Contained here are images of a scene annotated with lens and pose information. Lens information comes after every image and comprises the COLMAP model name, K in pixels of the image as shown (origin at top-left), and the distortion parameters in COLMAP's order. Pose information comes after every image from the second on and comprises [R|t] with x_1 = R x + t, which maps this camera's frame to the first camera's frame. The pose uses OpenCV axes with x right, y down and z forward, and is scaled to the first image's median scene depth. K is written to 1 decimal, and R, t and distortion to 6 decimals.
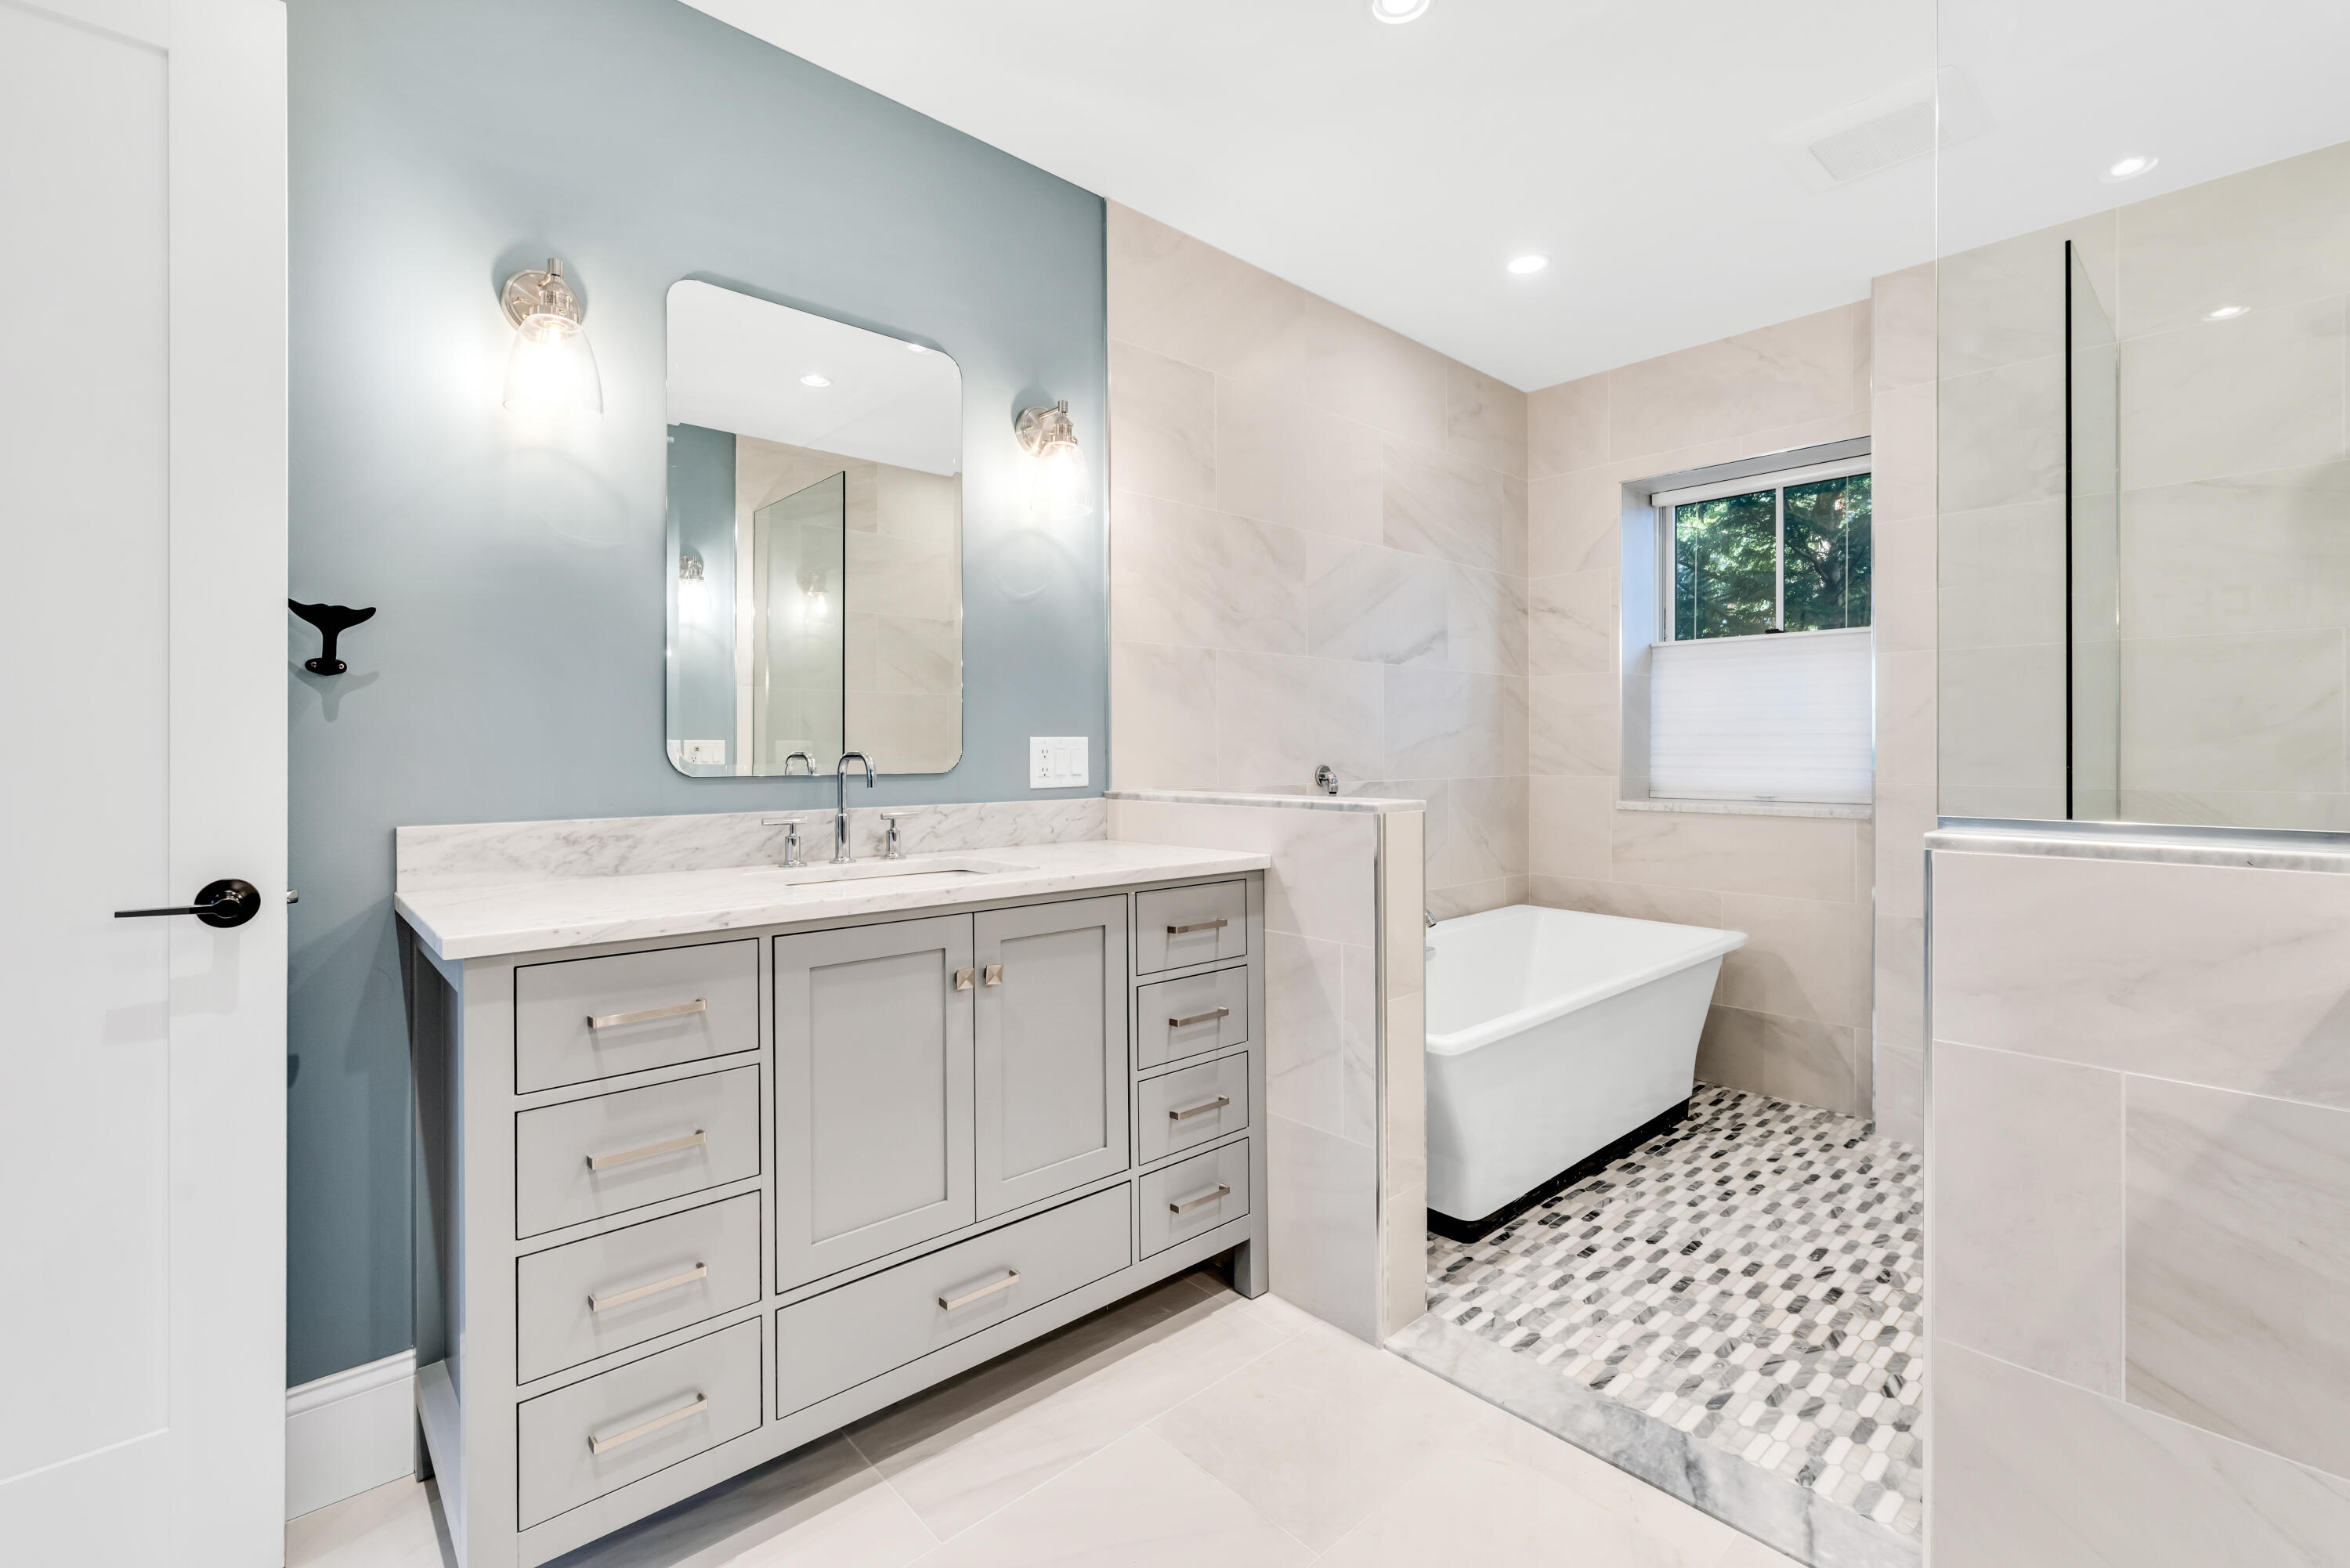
lens RADIAL K [[1013.9, 0, 1149.5], [0, 1013.9, 754.4], [0, 0, 1]] dist [-0.001942, 0.000458]
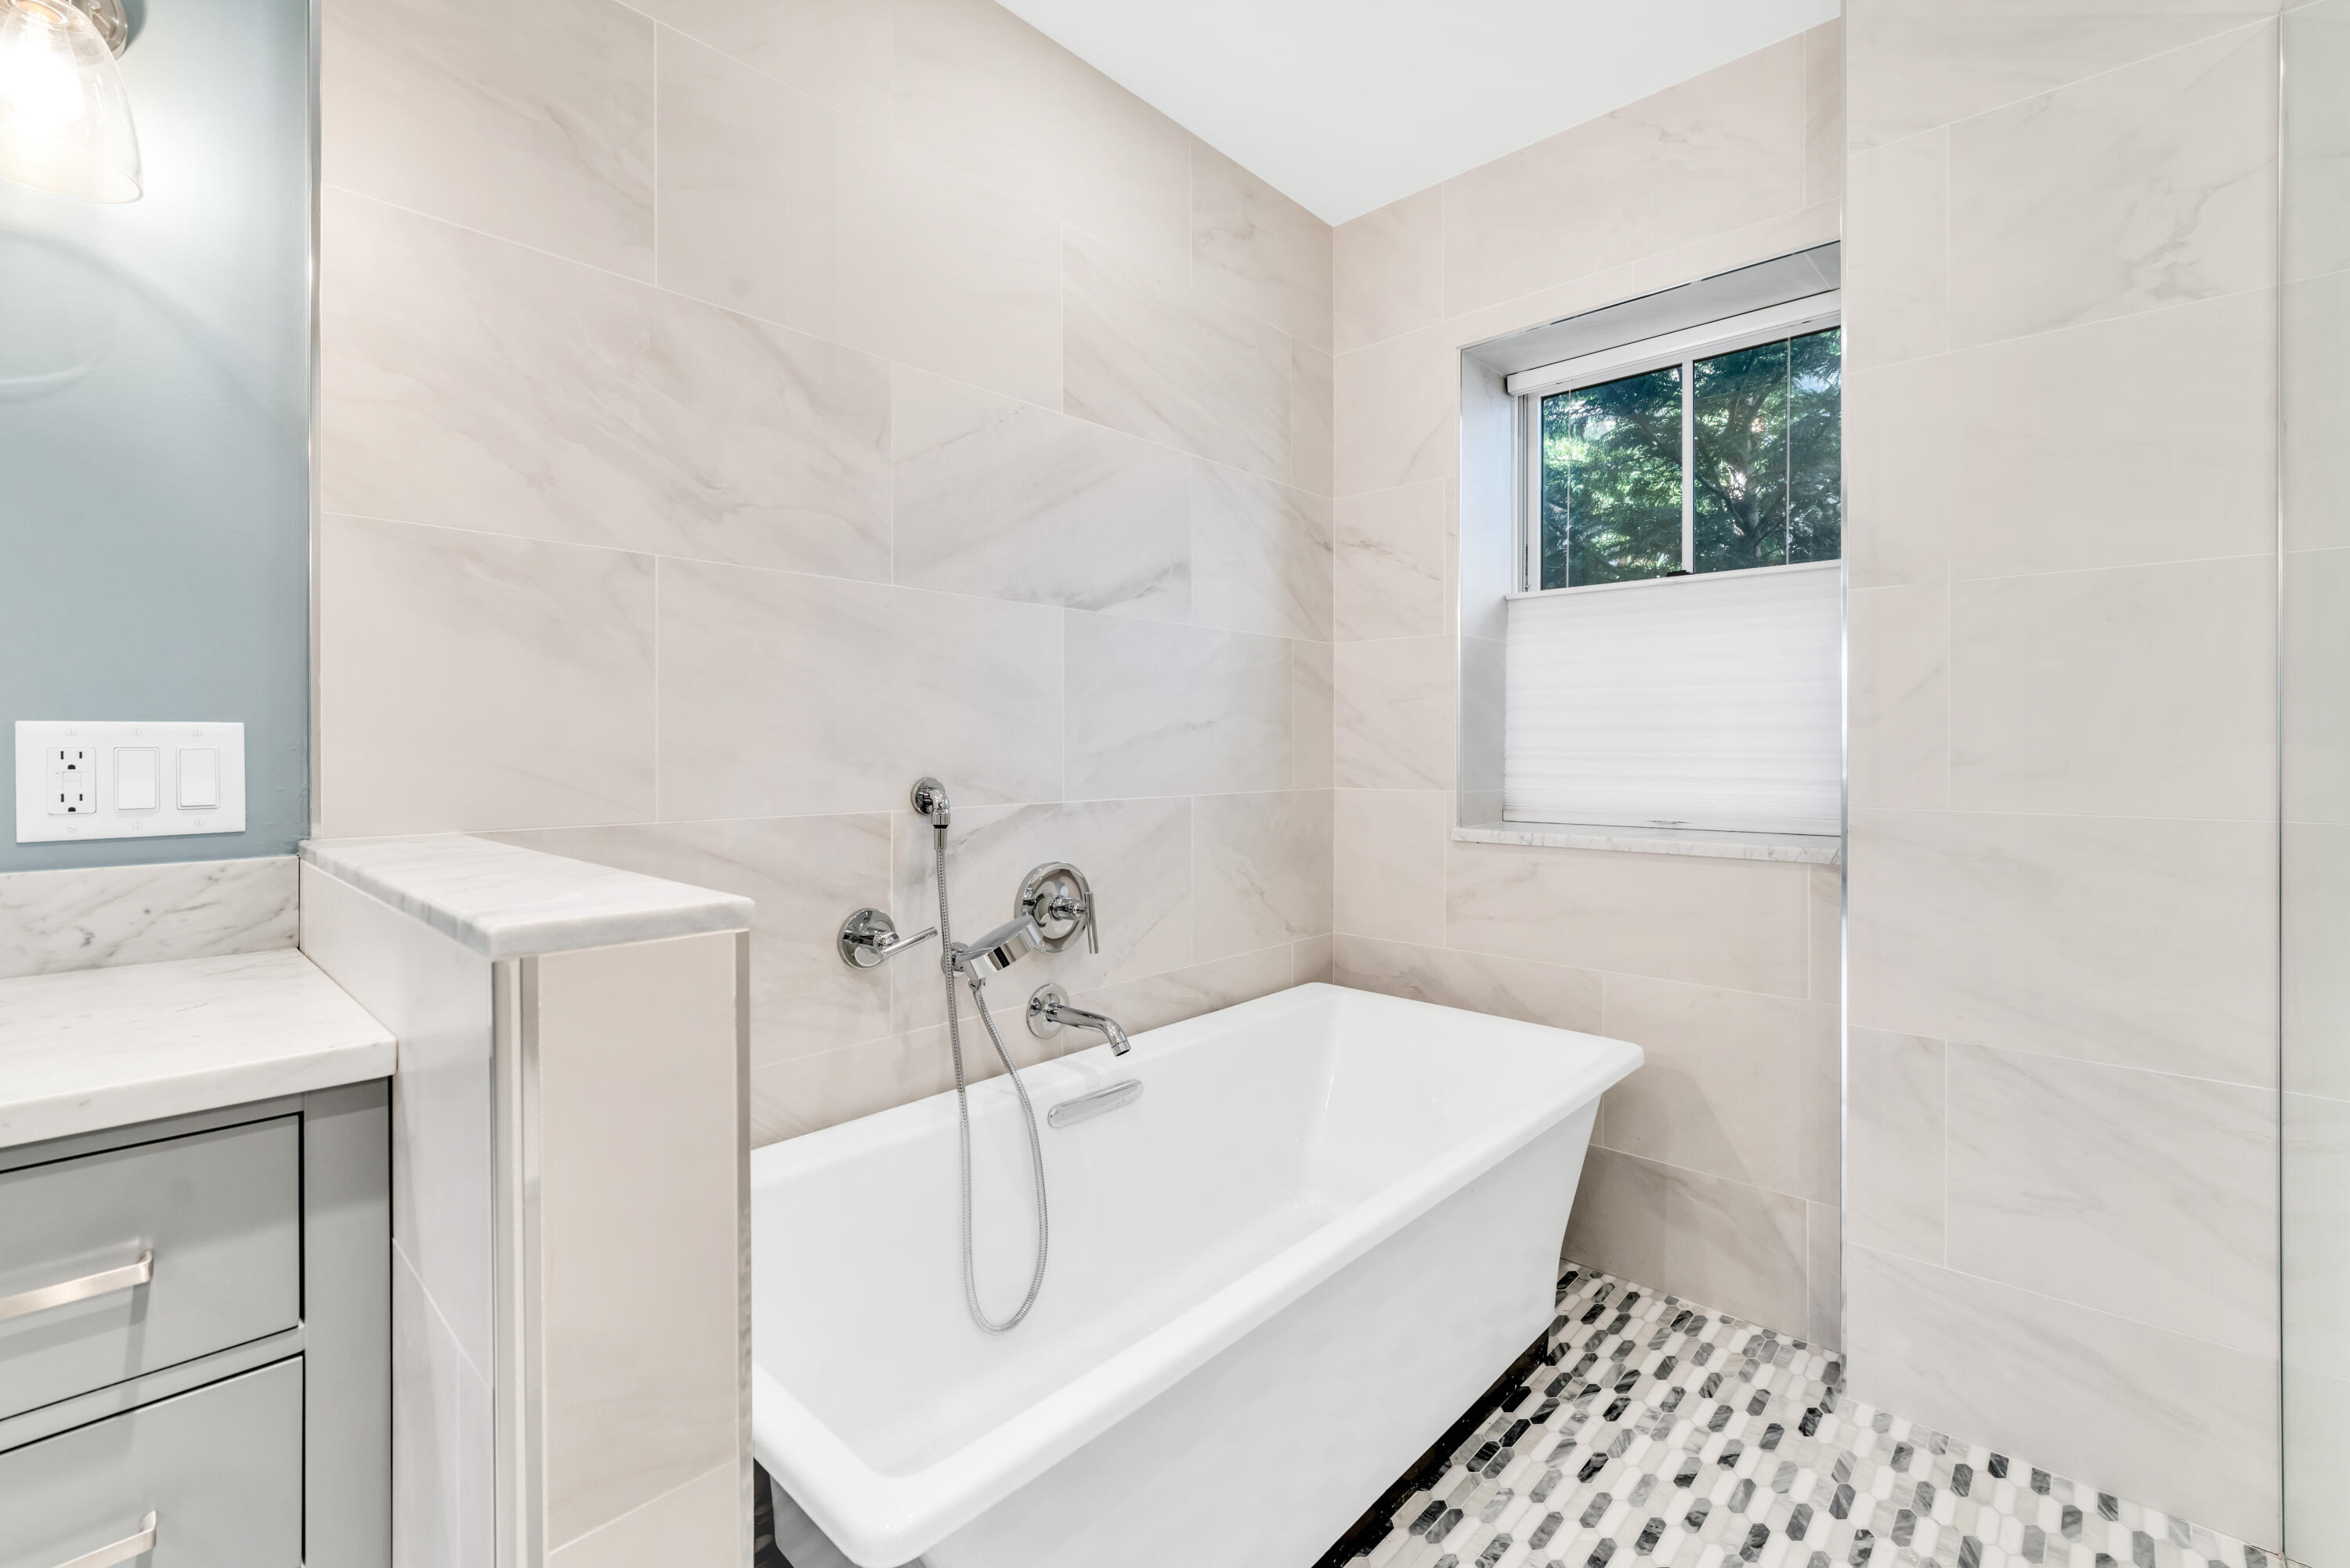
lens RADIAL K [[1013.9, 0, 1149.5], [0, 1013.9, 754.4], [0, 0, 1]] dist [-0.001942, 0.000458]
pose [[0.996598, 0.000758, 0.082407, 0.234823], [-0.000822, 0.999999, 0.000748, -0.002774], [-0.082407, -0.000813, 0.996598, 0.400060]]
